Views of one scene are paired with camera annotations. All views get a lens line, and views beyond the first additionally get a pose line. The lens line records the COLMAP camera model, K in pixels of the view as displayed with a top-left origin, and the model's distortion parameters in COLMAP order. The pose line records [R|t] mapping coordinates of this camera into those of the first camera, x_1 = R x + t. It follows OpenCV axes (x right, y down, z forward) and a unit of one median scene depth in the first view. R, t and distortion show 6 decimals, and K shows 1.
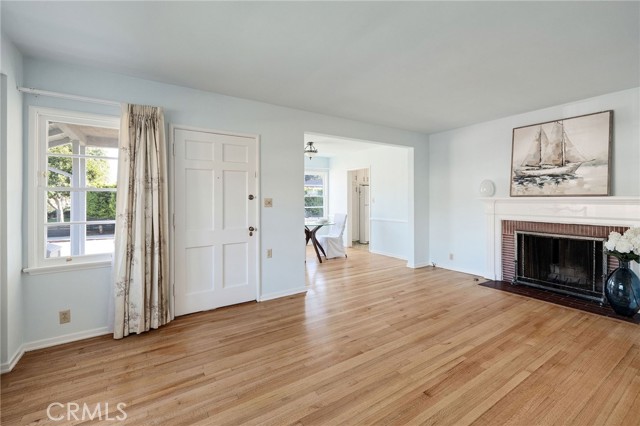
lens RADIAL K [[280.9, 0, 317.1], [0, 280.9, 198.8], [0, 0, 1]] dist [0.004092, -0.000586]
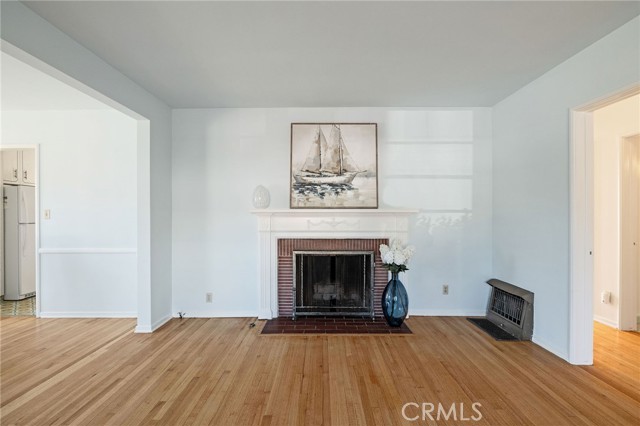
lens RADIAL K [[298.3, 0, 321.7], [0, 298.3, 217.3], [0, 0, 1]] dist [-0.003365, 0.001380]
pose [[0.547848, -0.005284, 0.836561, 0.042789], [-0.001664, 0.999971, 0.007407, 0.012893], [-0.836576, -0.005450, 0.547823, 0.563547]]
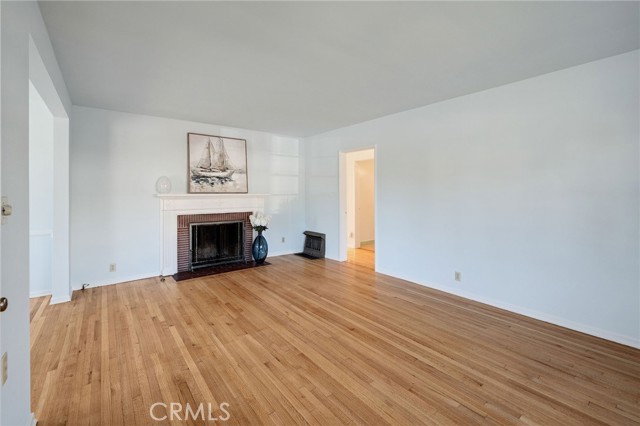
lens RADIAL K [[272.7, 0, 325.5], [0, 272.7, 193.7], [0, 0, 1]] dist [-0.001150, 0.000360]
pose [[-0.098414, -0.003443, 0.995140, -0.536377], [0.003675, 0.999986, 0.003823, -0.010800], [-0.995139, 0.004033, -0.098400, 0.681978]]
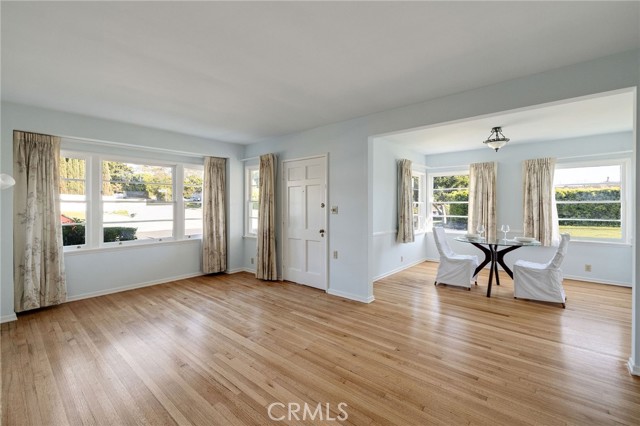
lens RADIAL K [[272.7, 0, 321.6], [0, 272.7, 208.6], [0, 0, 1]] dist [-0.001150, 0.000360]
pose [[0.274503, 0.005045, -0.961573, 0.903267], [-0.001356, 0.999987, 0.004859, 0.003101], [0.961585, -0.000030, 0.274506, 0.667451]]
